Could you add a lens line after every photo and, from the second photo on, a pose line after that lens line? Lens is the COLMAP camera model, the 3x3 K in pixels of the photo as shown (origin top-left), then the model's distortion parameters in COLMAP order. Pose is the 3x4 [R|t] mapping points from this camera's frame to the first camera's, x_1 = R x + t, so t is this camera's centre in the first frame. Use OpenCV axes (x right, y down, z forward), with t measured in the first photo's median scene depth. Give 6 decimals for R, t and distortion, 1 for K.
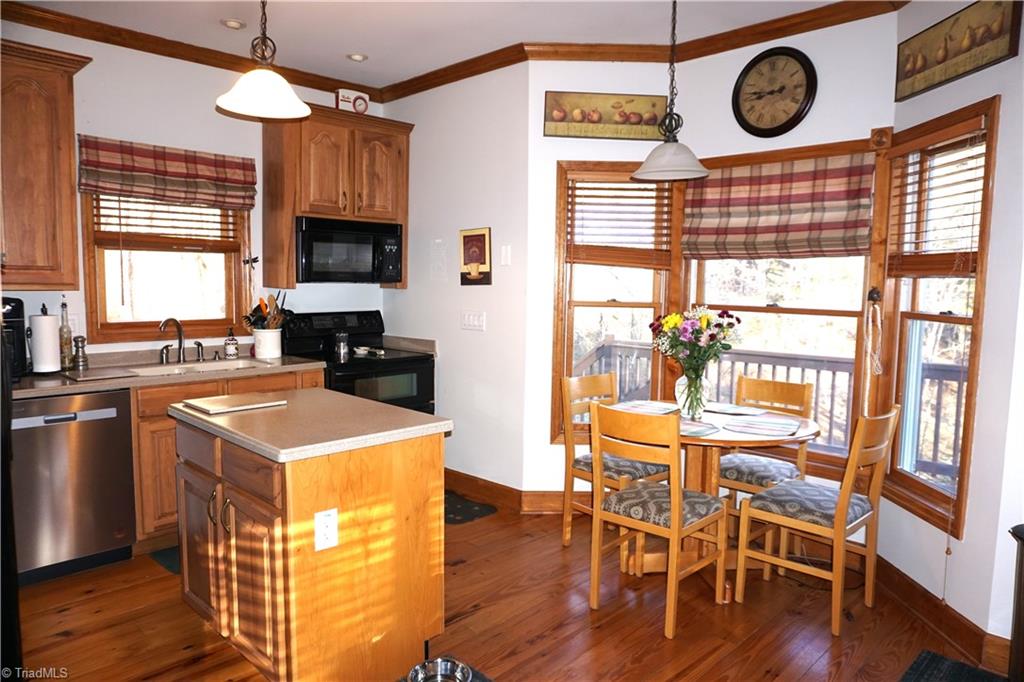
lens RADIAL K [[681.9, 0, 512.0], [0, 681.9, 341.0], [0, 0, 1]] dist [-0.067107, 0.055060]
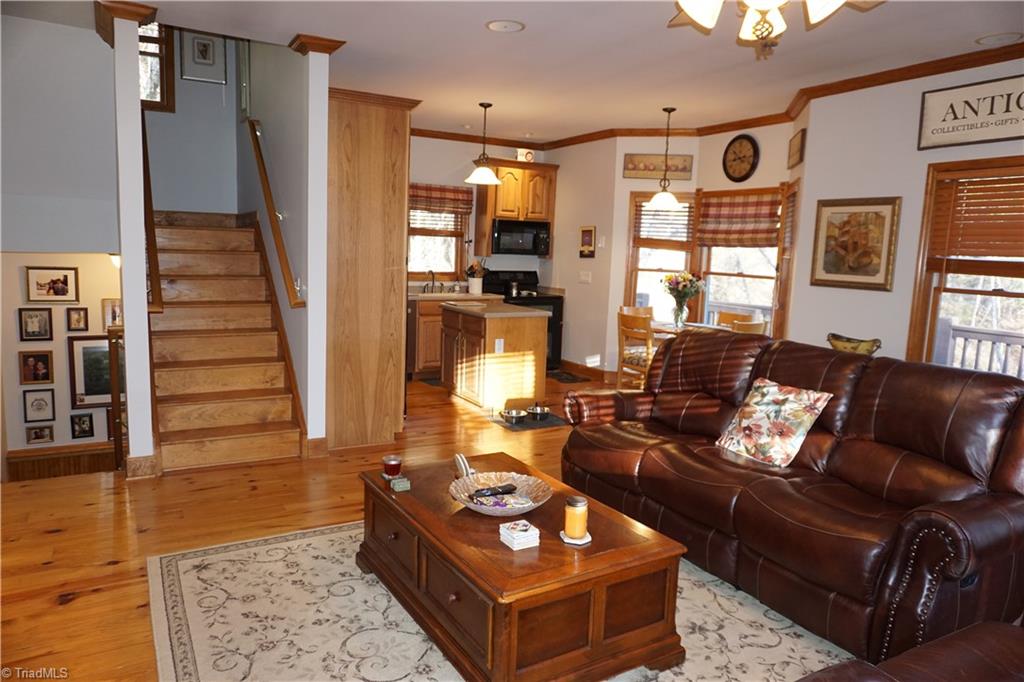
lens RADIAL K [[681.9, 0, 512.0], [0, 681.9, 341.0], [0, 0, 1]] dist [-0.067107, 0.055060]
pose [[0.963209, 0.057332, -0.262567, 0.261833], [-0.046877, 0.997845, 0.045916, 0.069620], [0.264633, -0.031918, 0.963821, -0.864577]]
